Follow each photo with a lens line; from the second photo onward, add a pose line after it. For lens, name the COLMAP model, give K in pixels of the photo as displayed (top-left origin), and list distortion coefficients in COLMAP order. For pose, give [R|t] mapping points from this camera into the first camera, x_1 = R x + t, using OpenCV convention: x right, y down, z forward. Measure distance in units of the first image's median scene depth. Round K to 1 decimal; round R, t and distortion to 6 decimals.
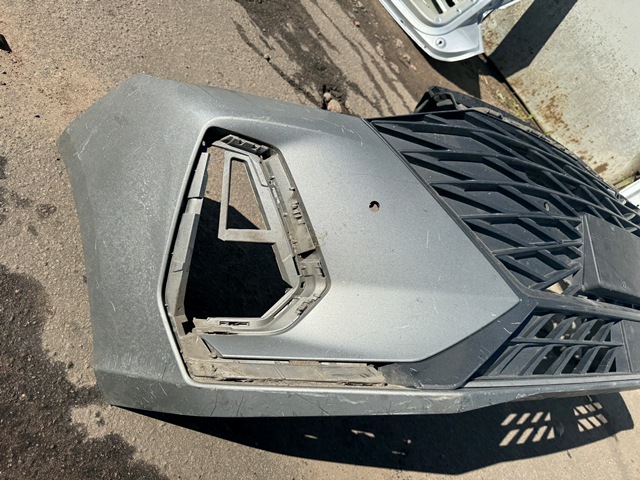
lens RADIAL K [[461.1, 0, 320.0], [0, 461.1, 240.0], [0, 0, 1]] dist [0.026728, -0.033772]
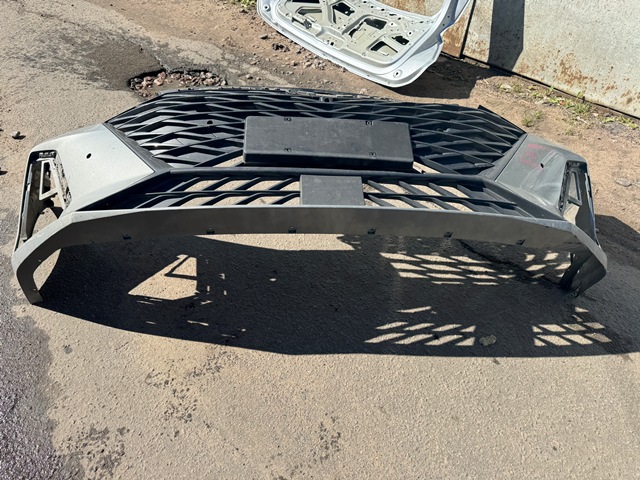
lens RADIAL K [[451.7, 0, 317.5], [0, 451.7, 241.9], [0, 0, 1]] dist [0.024167, -0.025221]
pose [[0.821032, -0.325482, -0.469007, 0.451285], [0.184752, 0.928827, -0.321166, 0.281427], [0.540160, 0.177037, 0.822730, 0.008482]]
